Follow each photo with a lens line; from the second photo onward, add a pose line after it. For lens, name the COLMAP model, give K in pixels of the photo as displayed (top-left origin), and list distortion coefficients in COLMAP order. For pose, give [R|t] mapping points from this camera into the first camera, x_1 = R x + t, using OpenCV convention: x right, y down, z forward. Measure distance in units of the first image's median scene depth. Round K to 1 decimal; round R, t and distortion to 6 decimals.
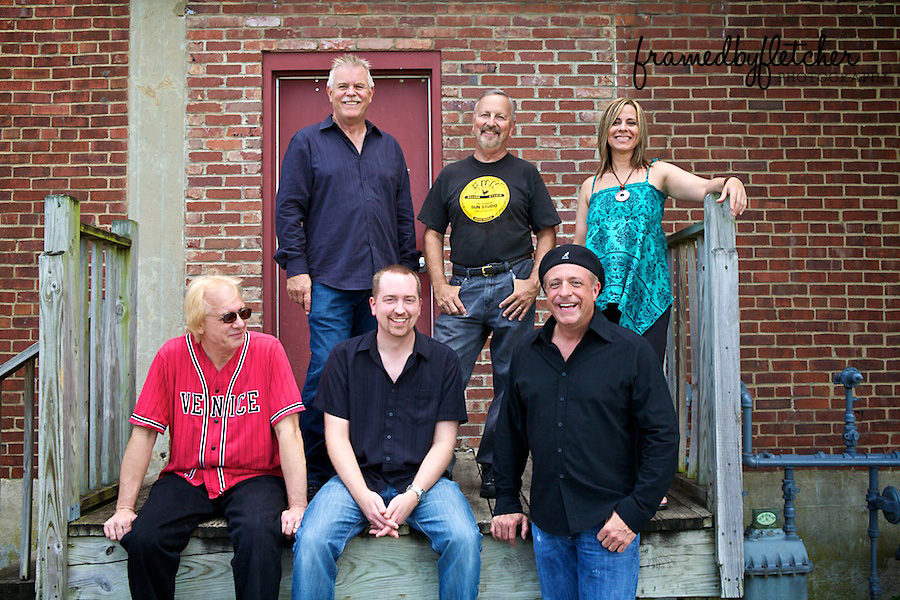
lens RADIAL K [[917.2, 0, 442.0], [0, 917.2, 300.6], [0, 0, 1]] dist [-0.045854, 0.000000]
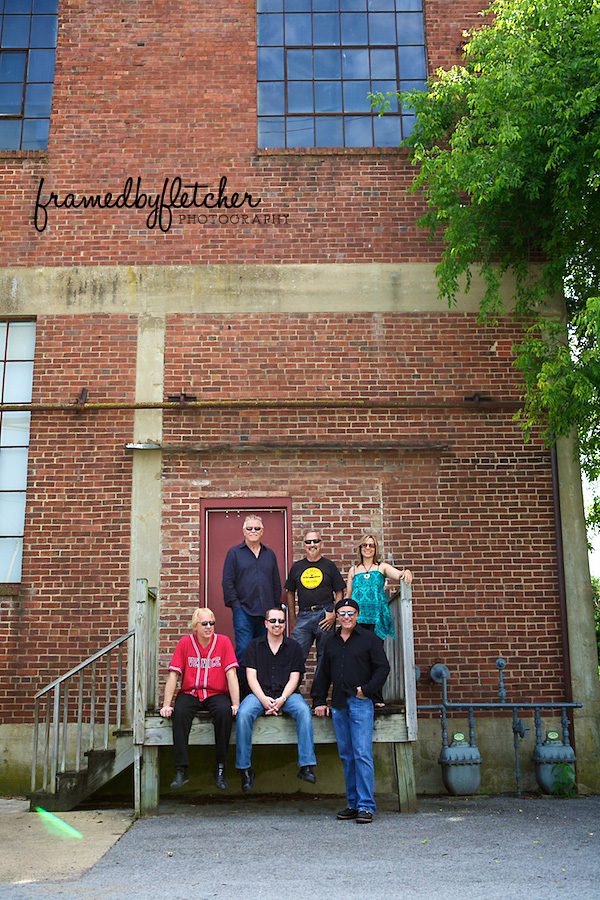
lens RADIAL K [[957.9, 0, 292.2], [0, 957.9, 448.6], [0, 0, 1]] dist [-0.045990, 0.000000]
pose [[0.999967, -0.003900, 0.007113, -0.014331], [0.005322, 0.977159, -0.212444, 0.060602], [-0.006122, 0.212474, 0.977147, -1.035677]]
